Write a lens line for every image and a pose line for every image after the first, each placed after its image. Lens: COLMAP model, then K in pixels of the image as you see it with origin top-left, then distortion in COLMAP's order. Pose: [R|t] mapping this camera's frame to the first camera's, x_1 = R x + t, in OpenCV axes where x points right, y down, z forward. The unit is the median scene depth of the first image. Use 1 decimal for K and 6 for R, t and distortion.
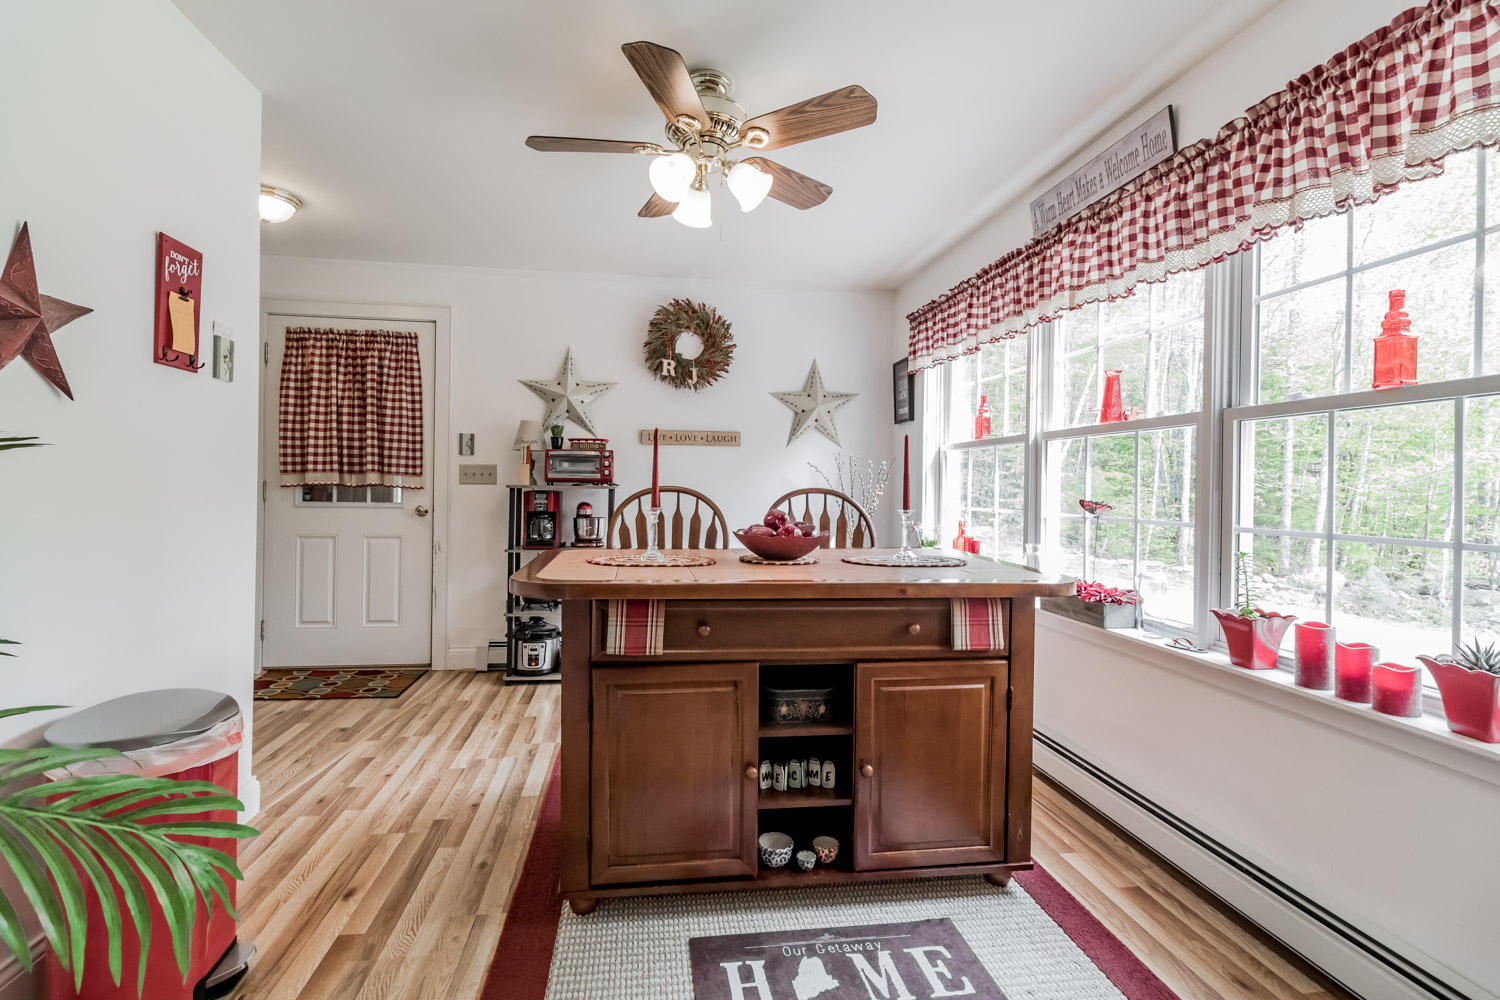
lens RADIAL K [[700.8, 0, 744.0], [0, 700.8, 493.3], [0, 0, 1]] dist [0.001889, -0.000306]
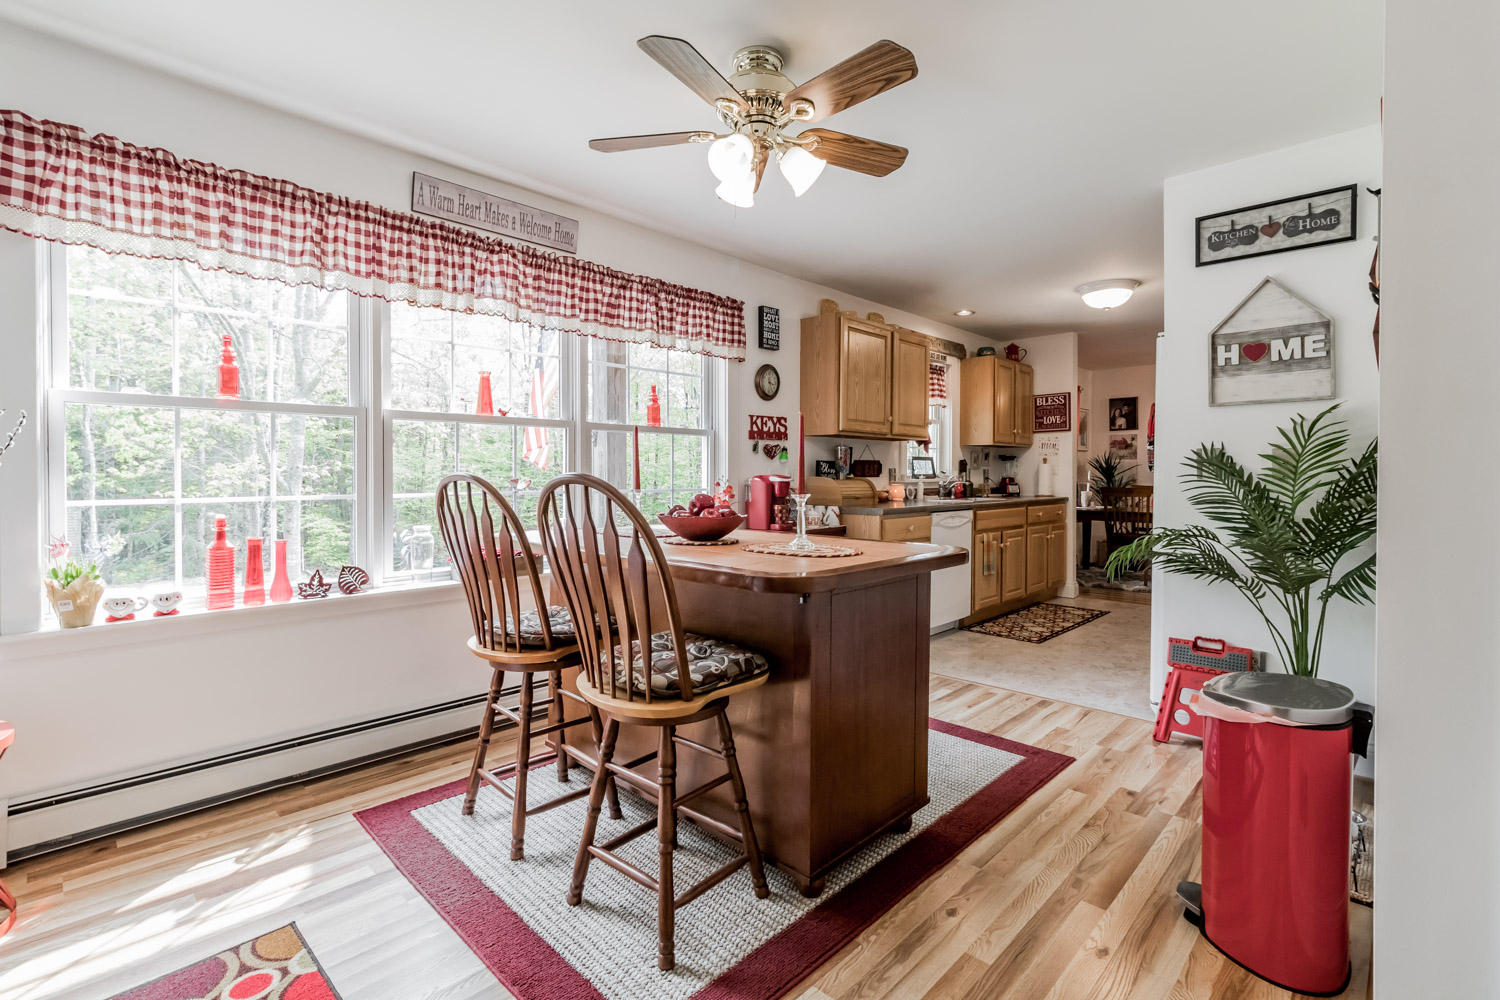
lens RADIAL K [[700.8, 0, 745.5], [0, 700.8, 490.1], [0, 0, 1]] dist [0.001889, -0.000306]
pose [[-0.616710, -0.029396, 0.786641, -0.848486], [-0.007363, 0.999474, 0.031577, -0.015099], [-0.787156, 0.013682, -0.616602, 1.663693]]
